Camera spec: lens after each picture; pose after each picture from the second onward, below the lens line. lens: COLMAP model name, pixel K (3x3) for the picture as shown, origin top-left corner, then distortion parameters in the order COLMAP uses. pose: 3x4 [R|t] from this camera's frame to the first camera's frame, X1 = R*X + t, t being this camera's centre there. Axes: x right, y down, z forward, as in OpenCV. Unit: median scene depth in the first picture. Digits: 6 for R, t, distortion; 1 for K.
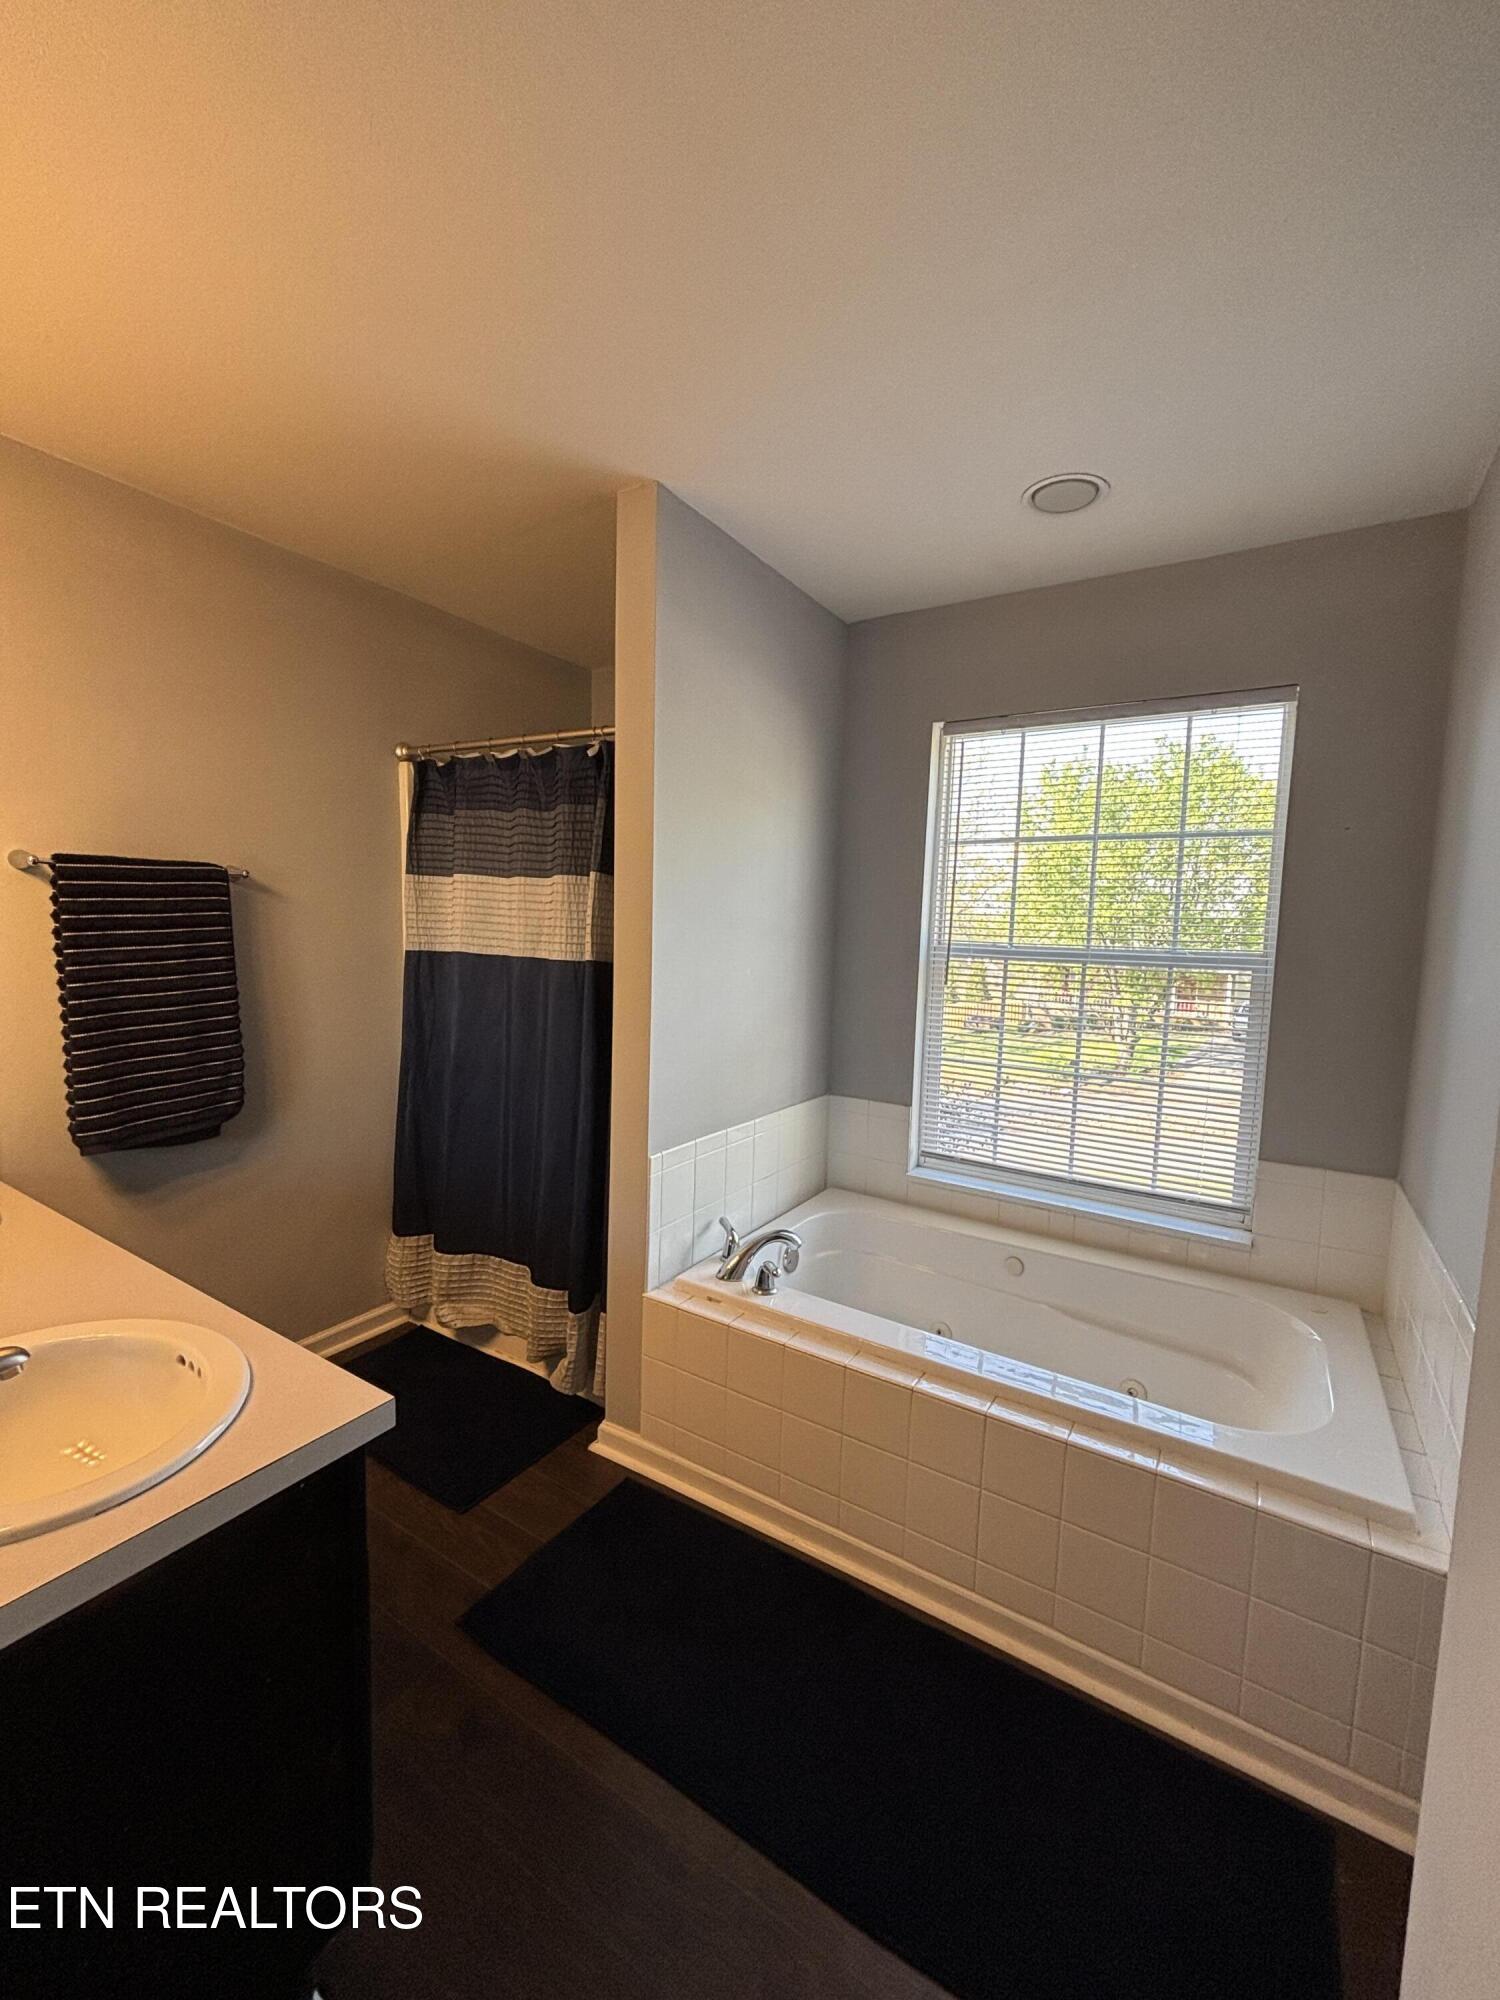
lens RADIAL K [[822.0, 0, 750.0], [0, 822.0, 1000.0], [0, 0, 1]] dist [0.000227, 0.000232]
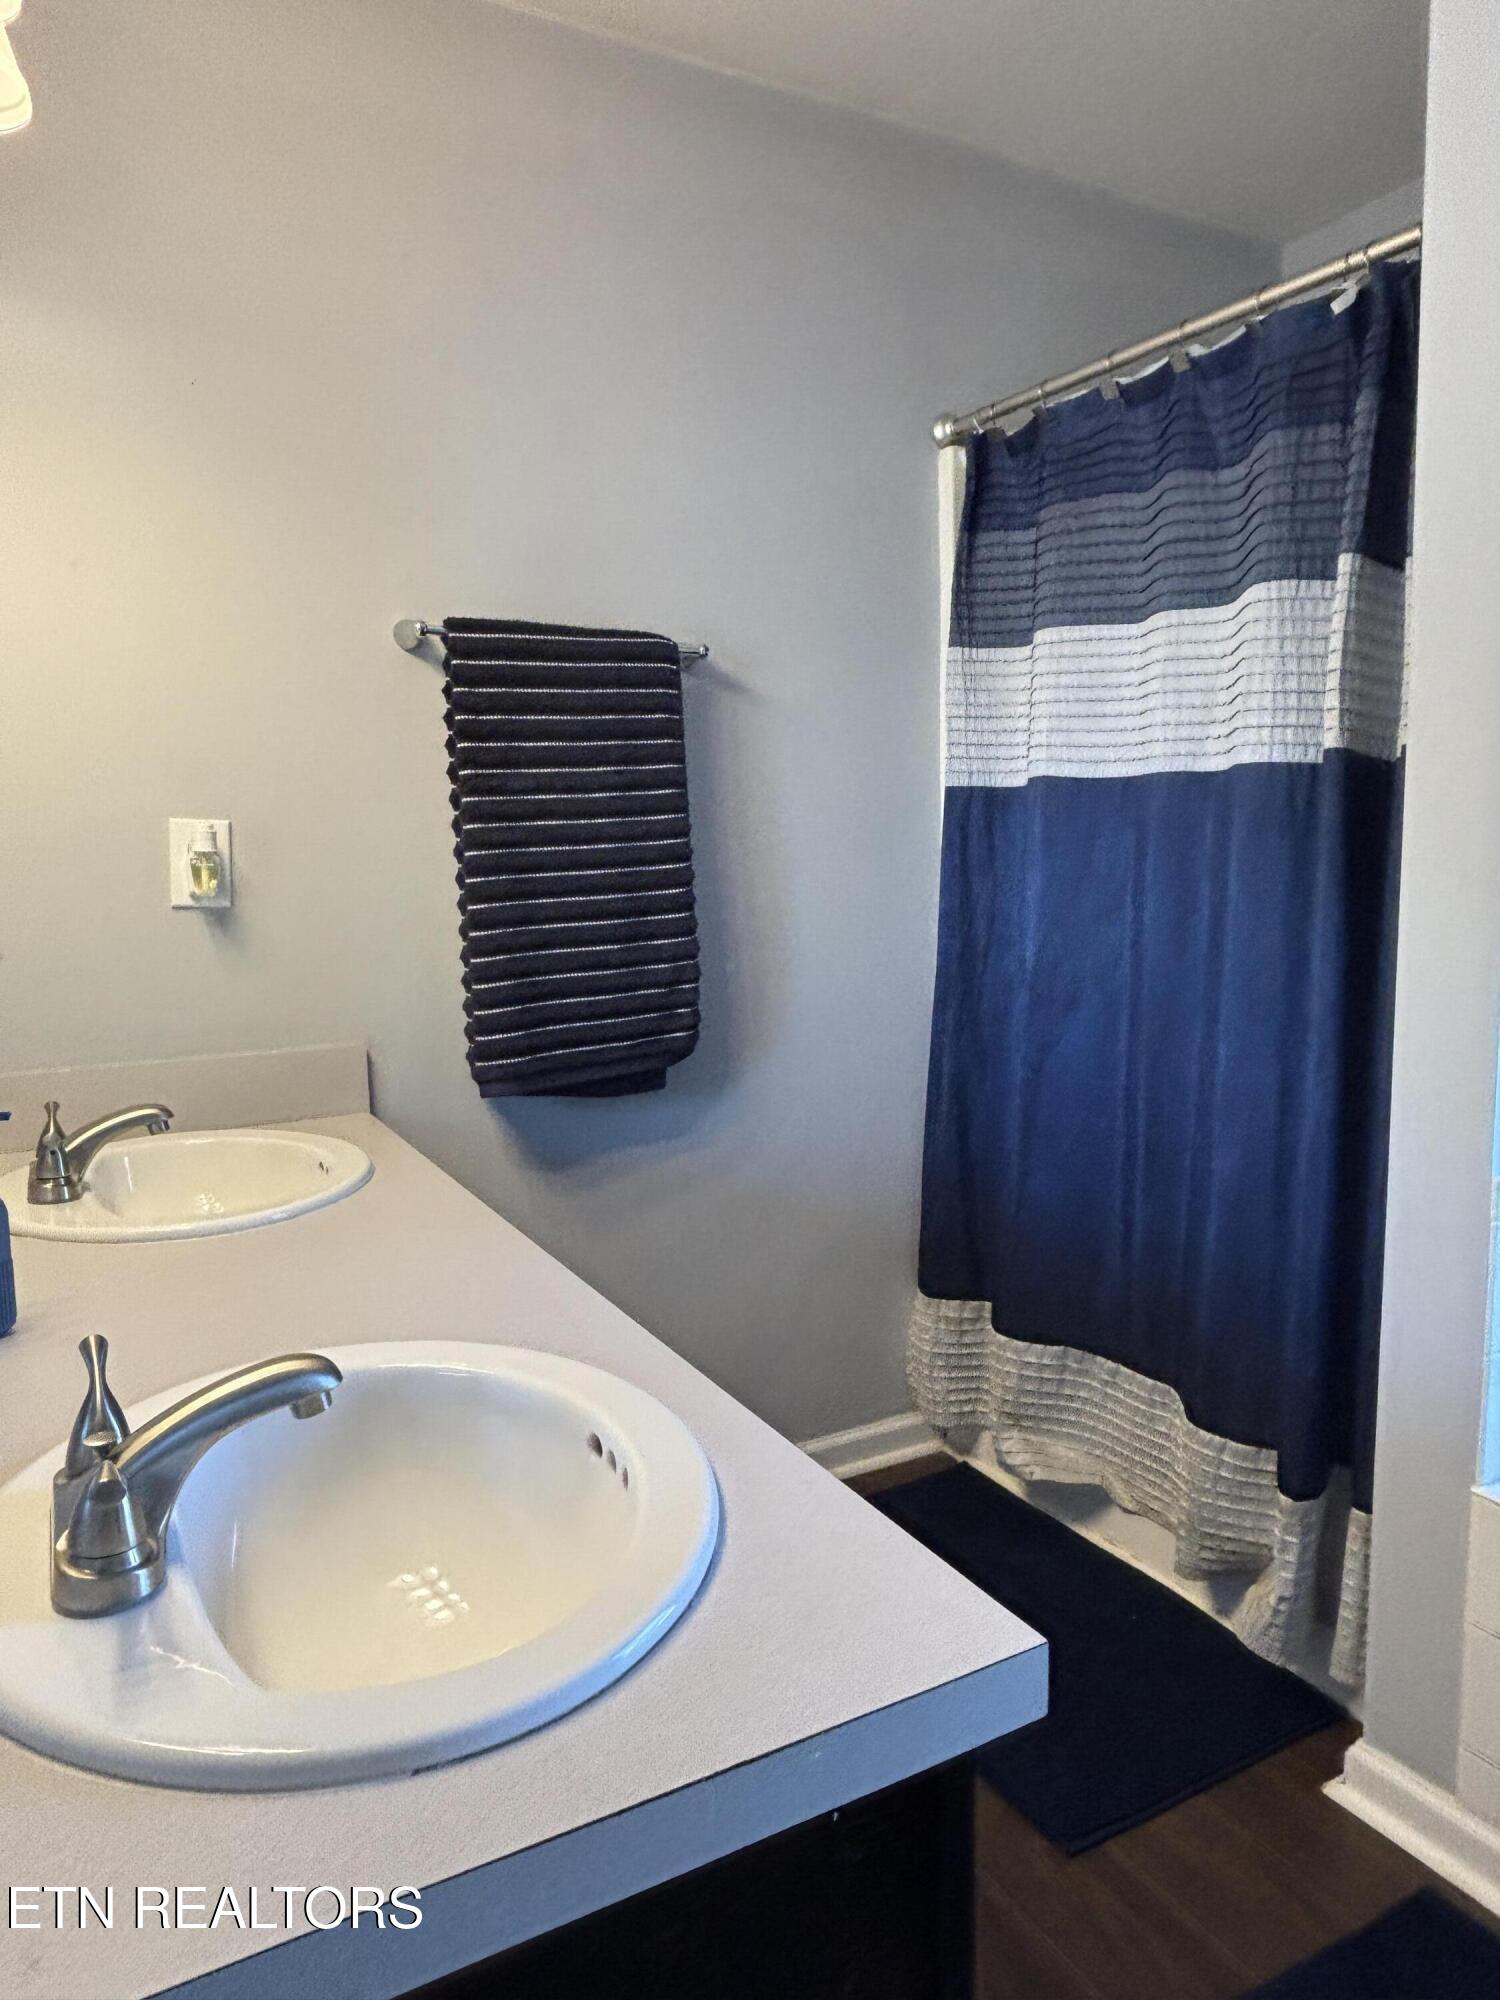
lens RADIAL K [[1322.2, 0, 750.7], [0, 1322.2, 992.1], [0, 0, 1]] dist [0.057136, -0.079391]
pose [[0.872774, 0.012777, -0.487957, -0.100454], [-0.005635, 0.999854, 0.016103, 0.069596], [0.488091, -0.011304, 0.872719, 0.158876]]
